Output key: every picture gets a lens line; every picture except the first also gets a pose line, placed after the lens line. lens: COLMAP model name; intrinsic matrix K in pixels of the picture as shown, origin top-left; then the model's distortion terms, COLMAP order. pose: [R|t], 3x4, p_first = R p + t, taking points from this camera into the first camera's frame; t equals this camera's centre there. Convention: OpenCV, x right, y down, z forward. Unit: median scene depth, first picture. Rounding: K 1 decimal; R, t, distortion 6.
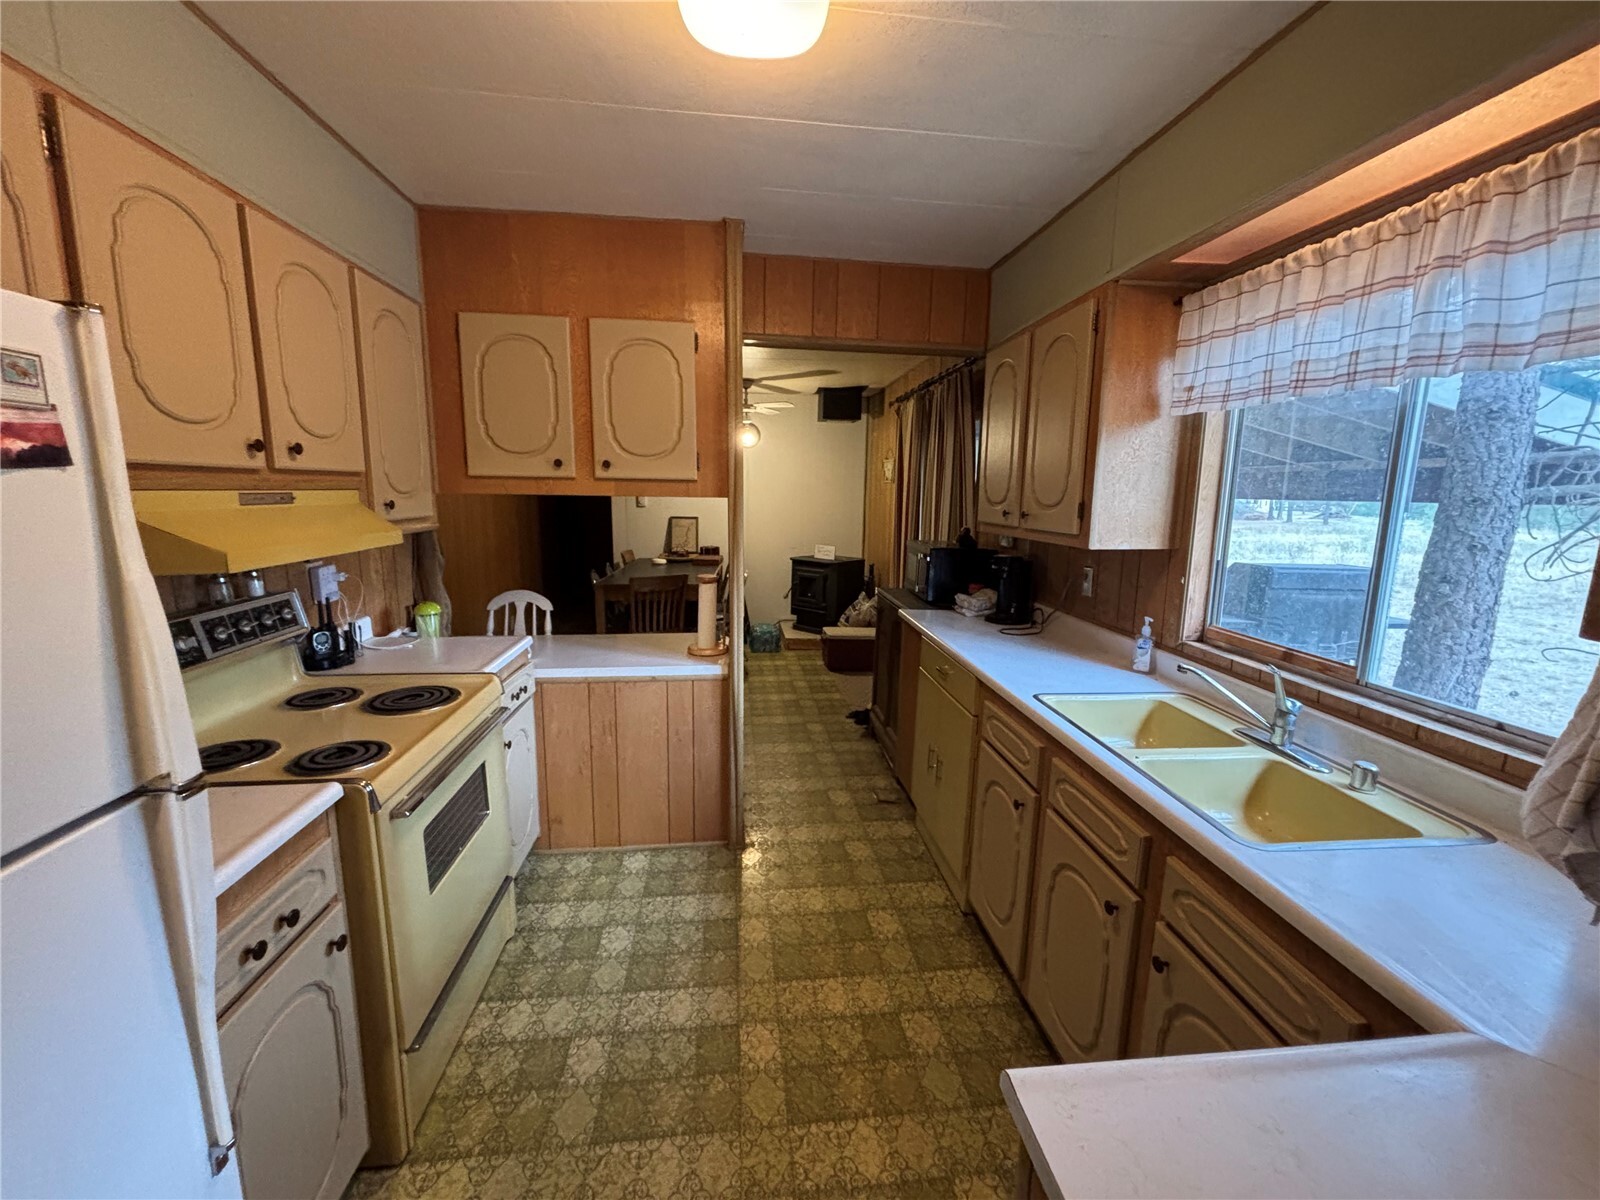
lens RADIAL K [[646.9, 0, 798.1], [0, 646.9, 599.1], [0, 0, 1]] dist [0.003771, 0.000154]
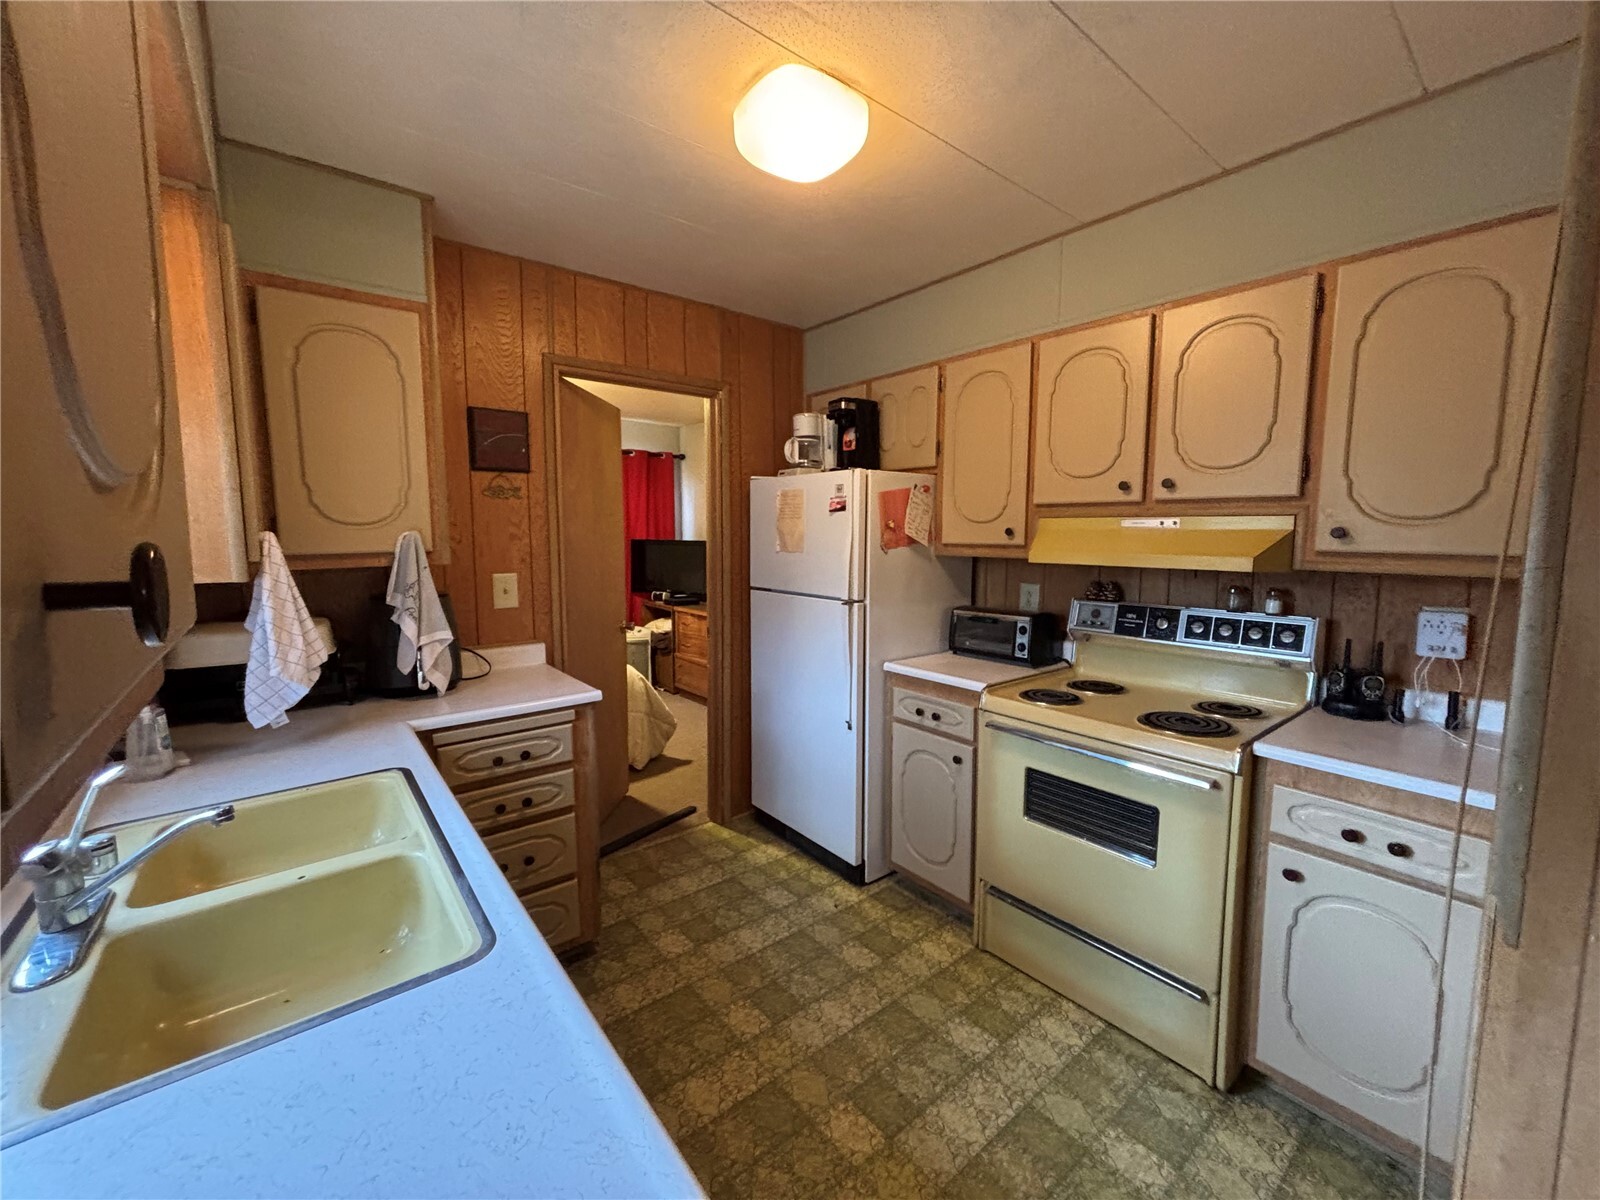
lens RADIAL K [[646.9, 0, 801.1], [0, 646.9, 596.8], [0, 0, 1]] dist [0.003771, 0.000154]
pose [[-0.842737, 0.036506, -0.537086, 0.462828], [-0.104802, 0.967483, 0.230204, -0.214814], [0.528025, 0.250290, -0.811508, 1.561324]]
